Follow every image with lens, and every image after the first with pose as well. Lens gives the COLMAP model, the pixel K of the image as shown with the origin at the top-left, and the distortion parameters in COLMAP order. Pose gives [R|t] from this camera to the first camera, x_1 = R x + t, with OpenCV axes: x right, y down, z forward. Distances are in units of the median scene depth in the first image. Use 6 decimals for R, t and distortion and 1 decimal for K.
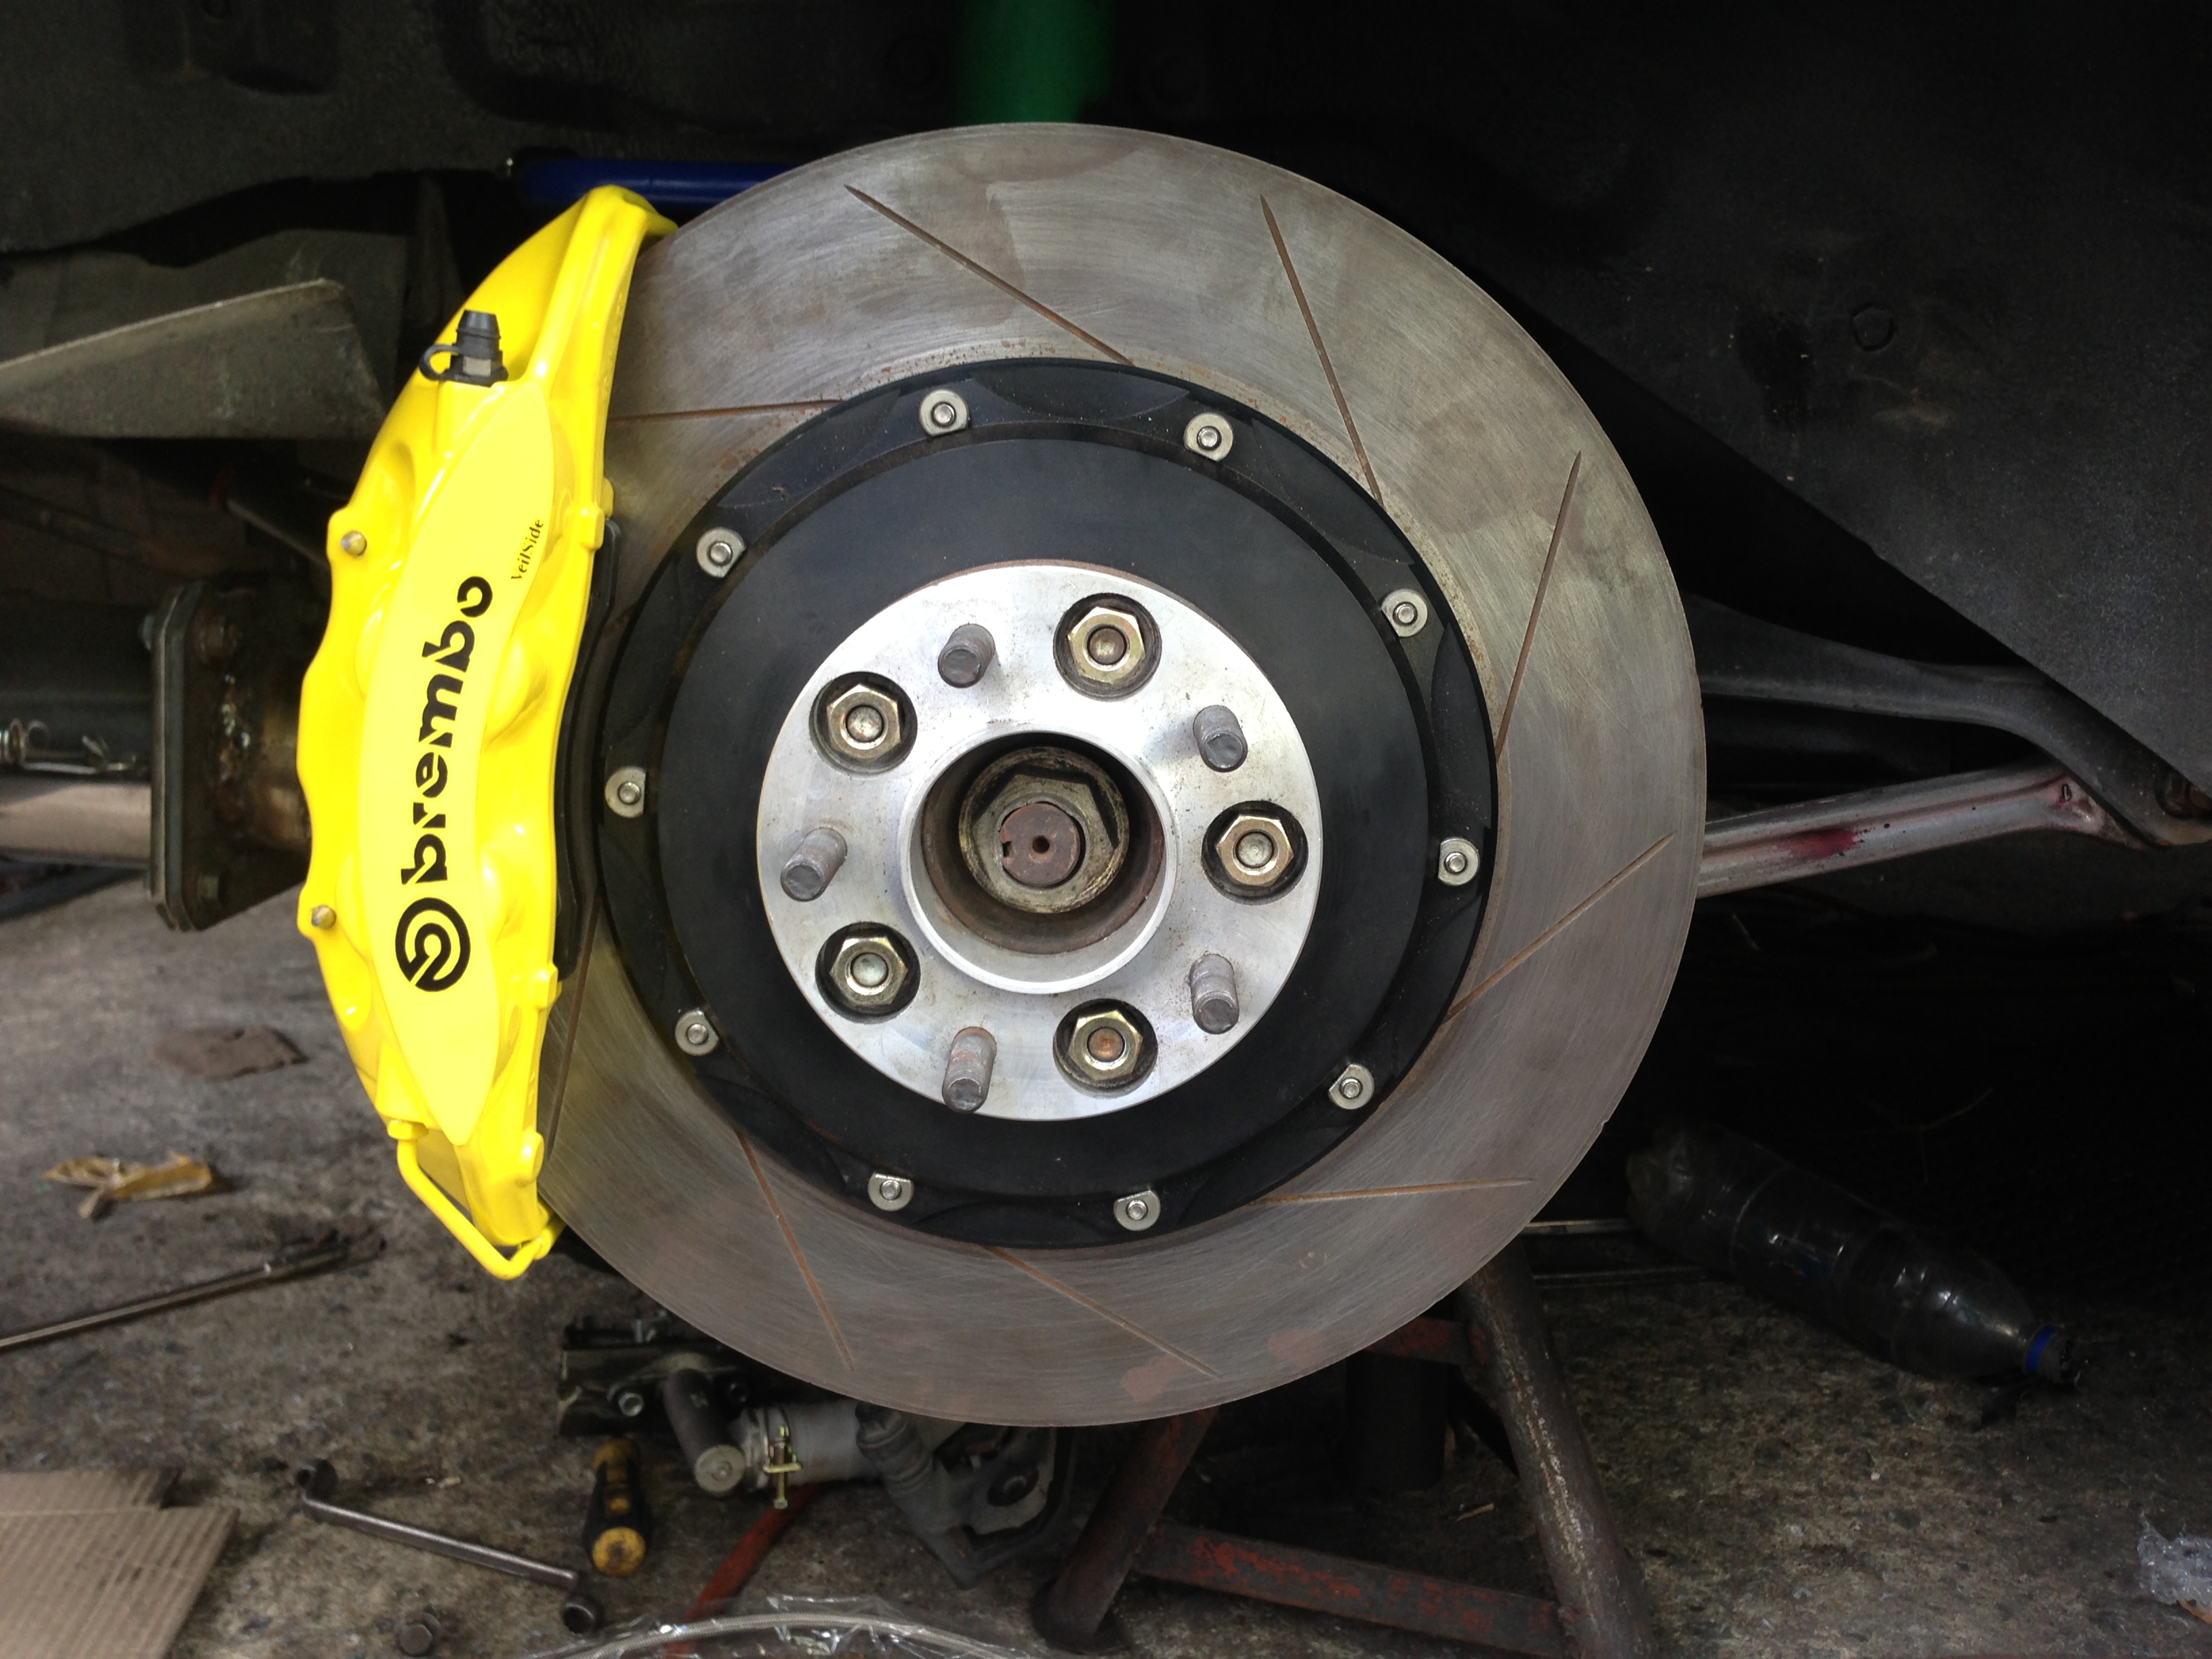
lens RADIAL K [[2035.7, 0, 1101.7], [0, 2035.7, 829.3], [0, 0, 1]] dist [0.056800, 0.000000]
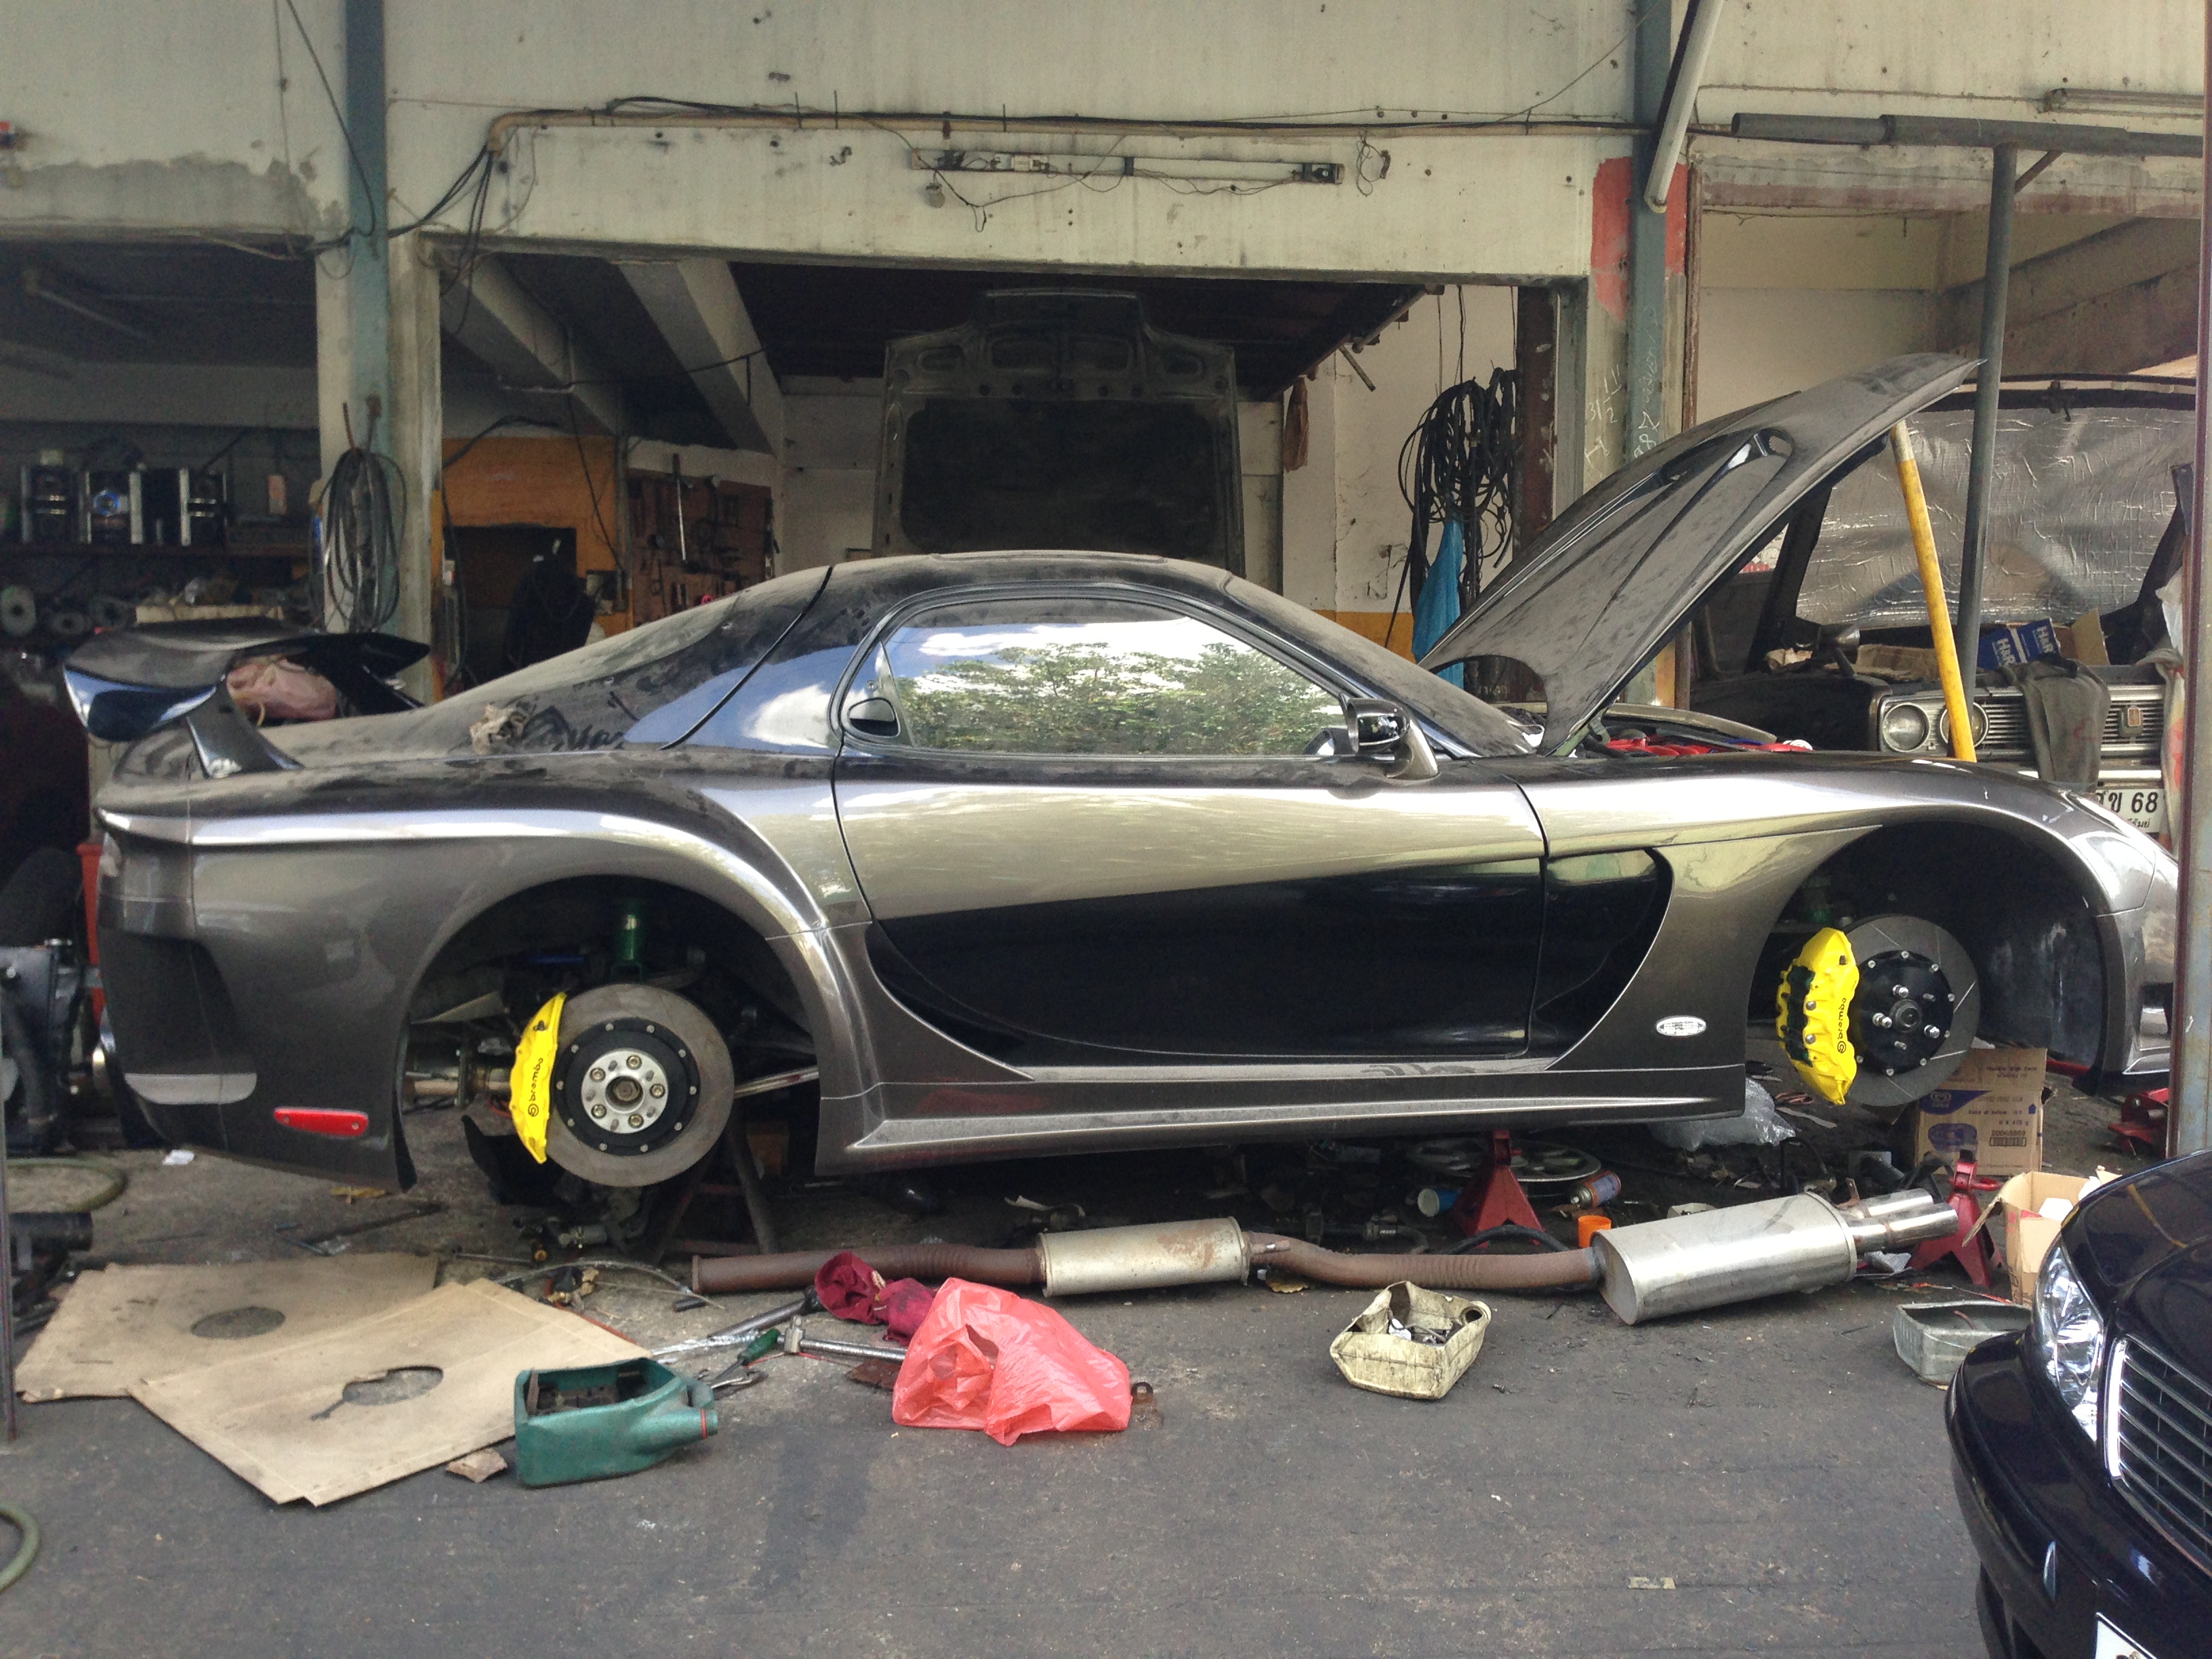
lens RADIAL K [[2035.7, 0, 1118.1], [0, 2035.7, 834.3], [0, 0, 1]] dist [0.056800, 0.000000]
pose [[0.991287, -0.024129, 0.129488, 0.722464], [0.032462, 0.997508, -0.062635, -0.360103], [-0.127654, 0.066293, 0.989601, -5.883468]]
